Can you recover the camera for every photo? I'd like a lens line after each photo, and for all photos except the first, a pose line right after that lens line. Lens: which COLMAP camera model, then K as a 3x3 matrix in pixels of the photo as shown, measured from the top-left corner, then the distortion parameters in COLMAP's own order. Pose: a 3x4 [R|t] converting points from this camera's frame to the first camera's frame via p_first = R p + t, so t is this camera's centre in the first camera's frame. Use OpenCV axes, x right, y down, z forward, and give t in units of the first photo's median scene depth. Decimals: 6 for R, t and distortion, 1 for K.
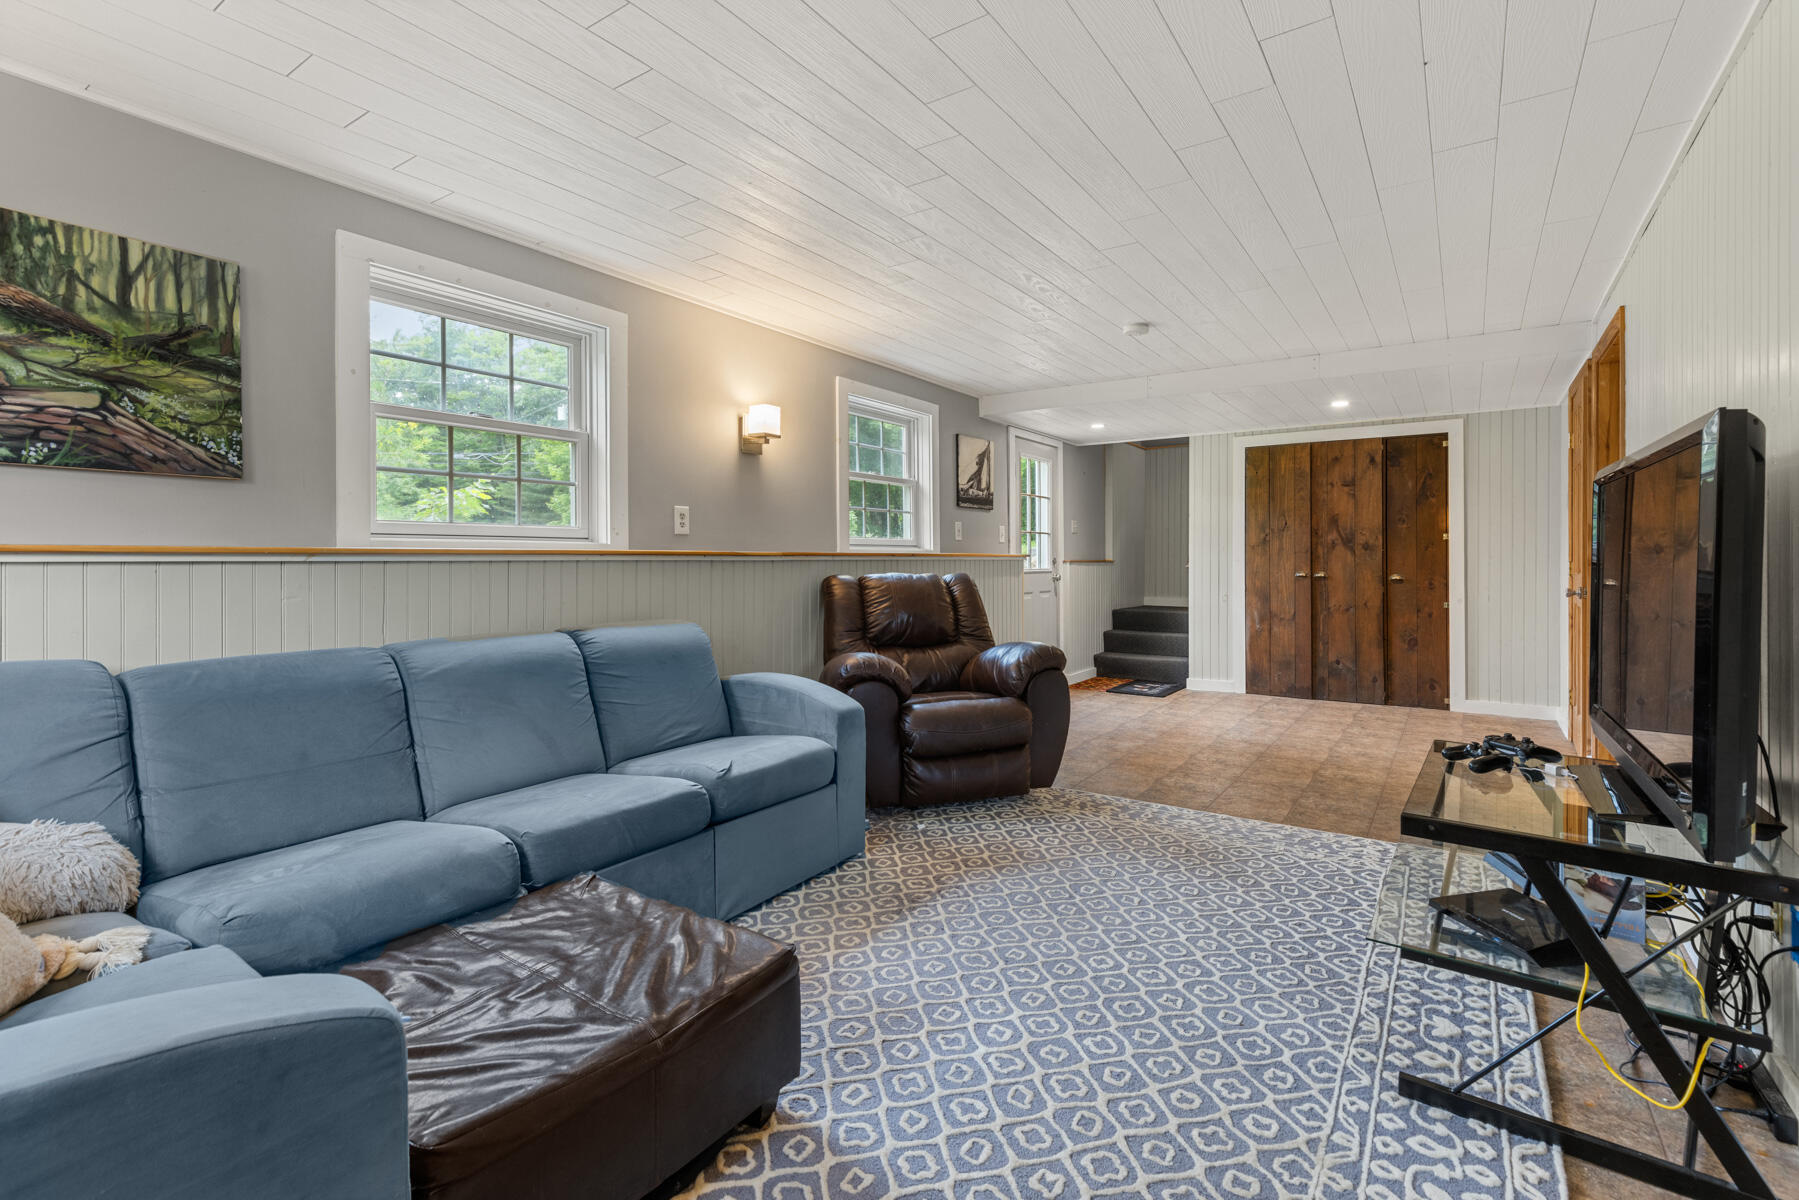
lens RADIAL K [[807.8, 0, 902.5], [0, 807.8, 586.9], [0, 0, 1]] dist [0.001277, 0.000316]
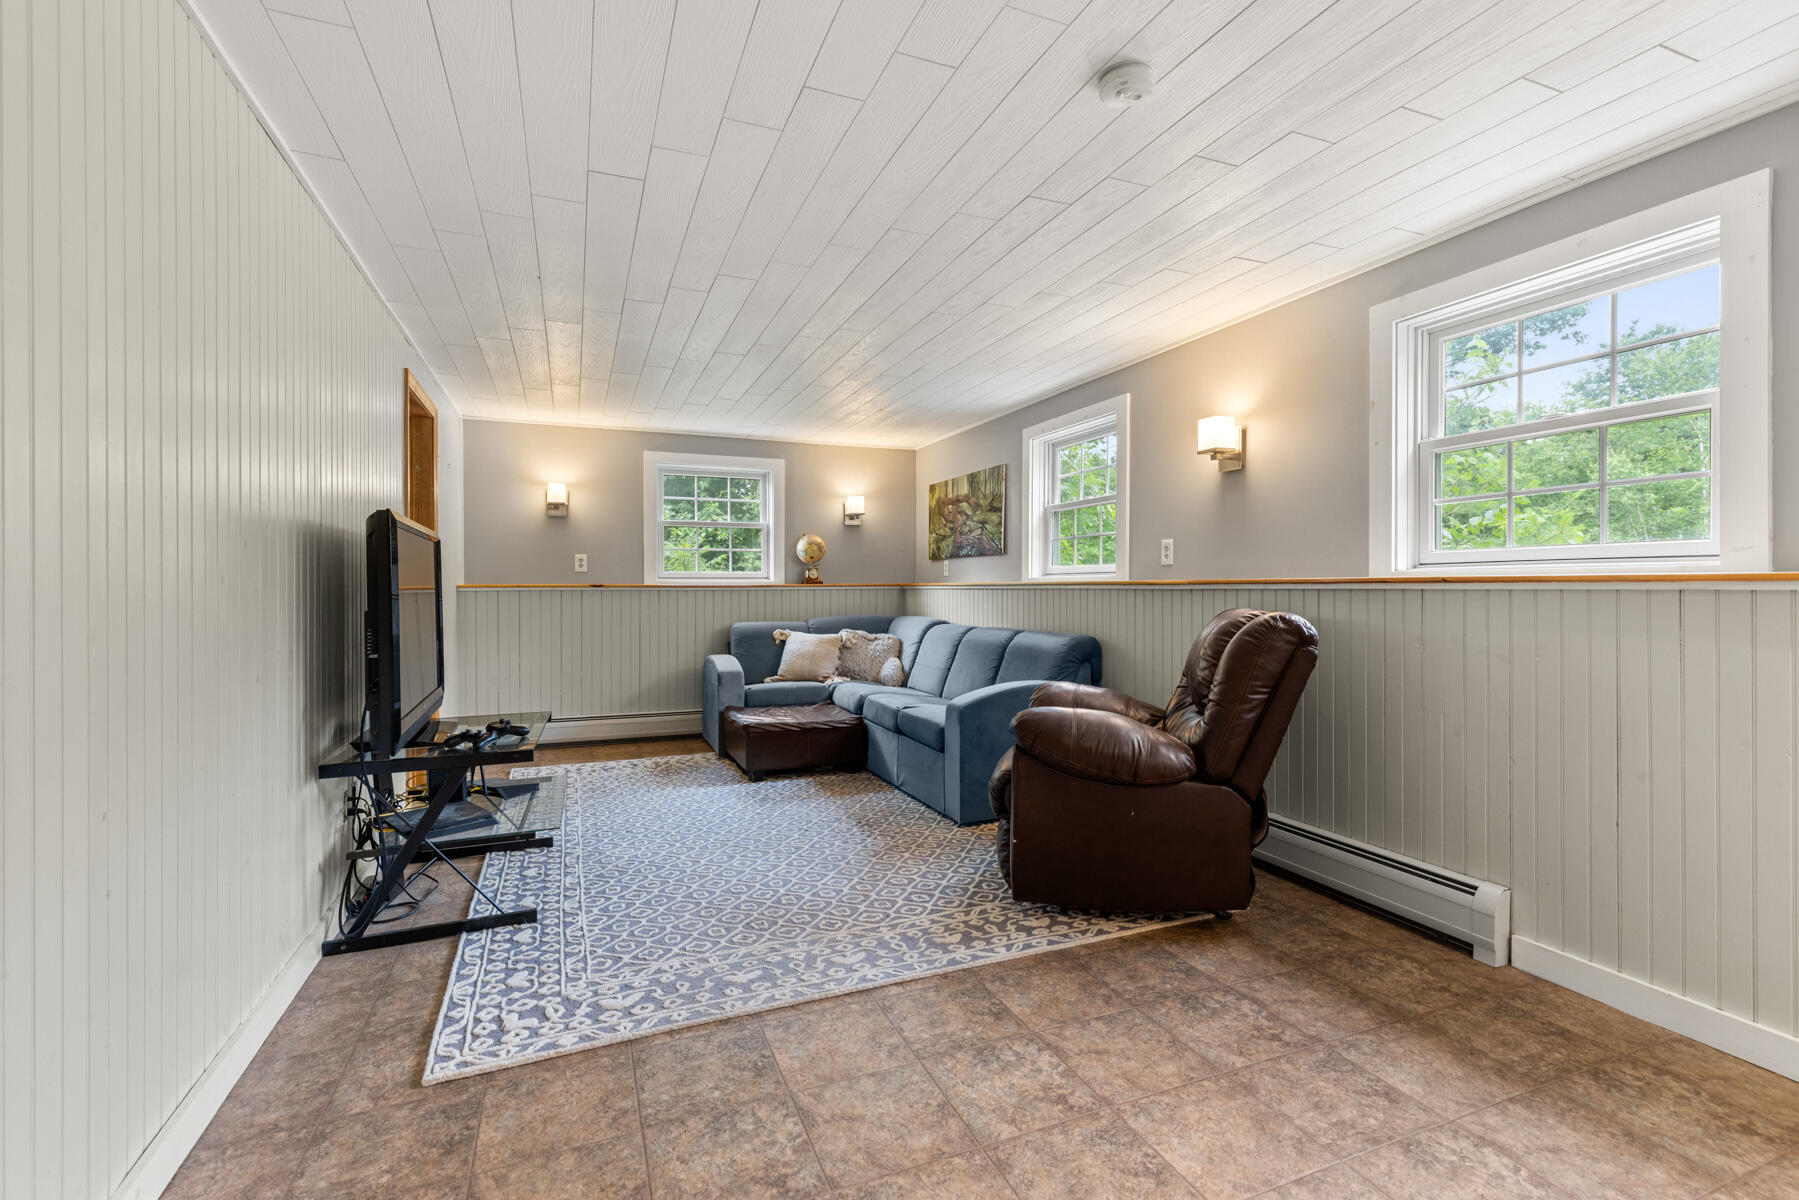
lens RADIAL K [[807.8, 0, 902.5], [0, 807.8, 586.9], [0, 0, 1]] dist [0.001277, 0.000316]
pose [[-0.543665, 0.001211, -0.839301, 0.990705], [-0.027016, 0.999456, 0.018942, -0.054236], [0.838867, 0.032972, -0.543336, 1.516652]]
